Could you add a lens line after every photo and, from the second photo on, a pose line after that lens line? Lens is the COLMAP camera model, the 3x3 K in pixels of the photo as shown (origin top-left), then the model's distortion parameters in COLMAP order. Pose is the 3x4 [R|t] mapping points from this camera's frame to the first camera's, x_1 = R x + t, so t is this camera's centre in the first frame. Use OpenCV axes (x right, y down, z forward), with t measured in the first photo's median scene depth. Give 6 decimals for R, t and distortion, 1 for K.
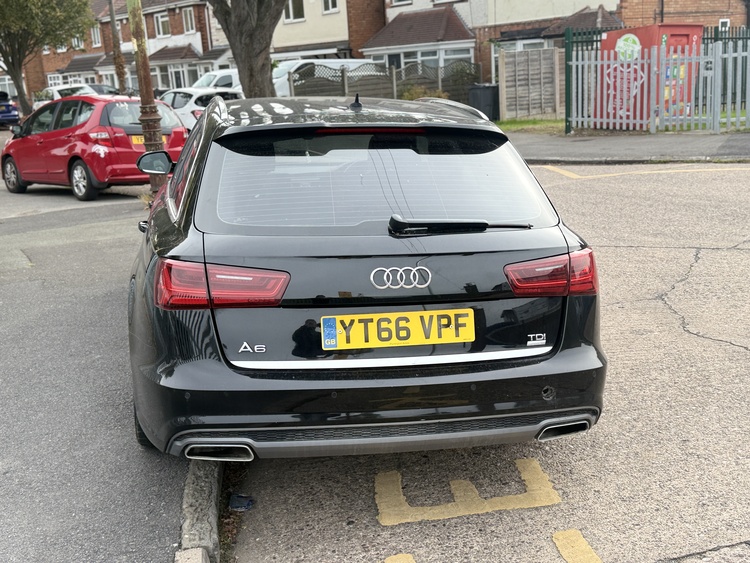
lens RADIAL K [[910.3, 0, 375.0], [0, 910.3, 281.5], [0, 0, 1]] dist [0.233729, -0.584103]
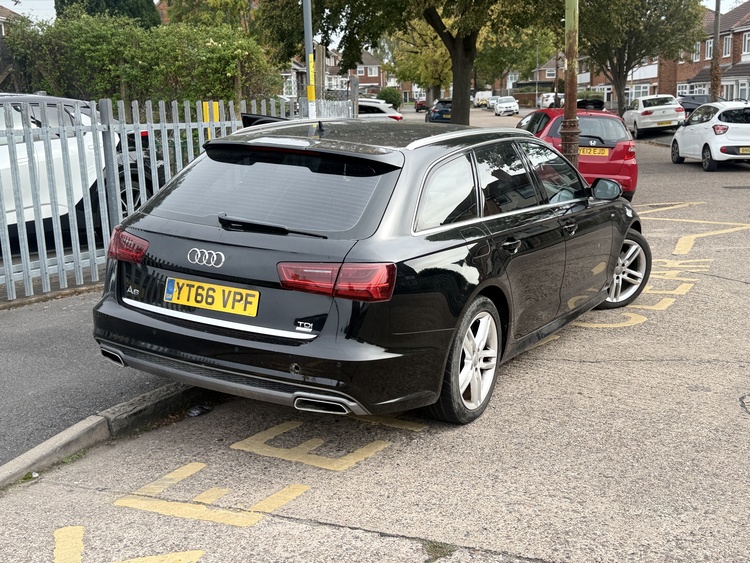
lens RADIAL K [[910.3, 0, 375.0], [0, 910.3, 281.5], [0, 0, 1]] dist [0.233729, -0.584103]
pose [[0.759649, 0.162184, -0.629785, 0.881012], [-0.166479, 0.984633, 0.052757, -0.067800], [0.628663, 0.064769, 0.774976, 0.084849]]
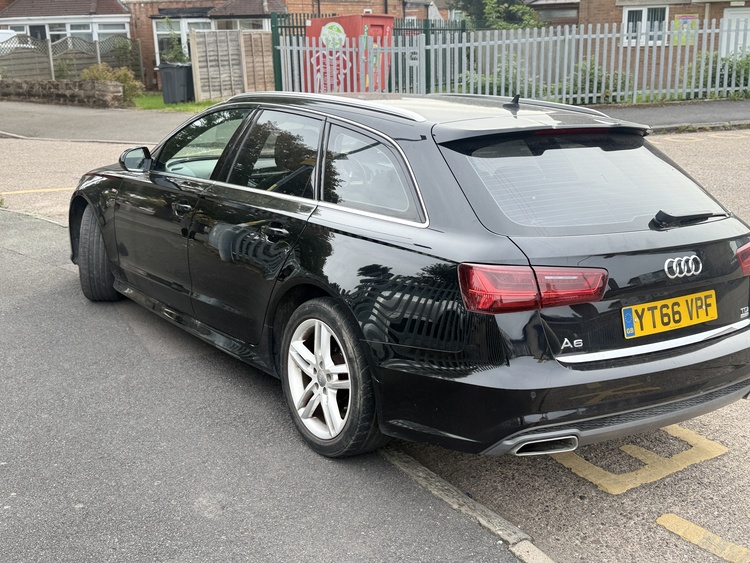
lens RADIAL K [[910.3, 0, 375.0], [0, 910.3, 281.5], [0, 0, 1]] dist [0.233729, -0.584103]
pose [[0.911225, -0.073648, 0.405272, -0.621737], [0.064180, 0.997255, 0.036924, -0.041795], [-0.406878, -0.007636, 0.913450, 0.105303]]
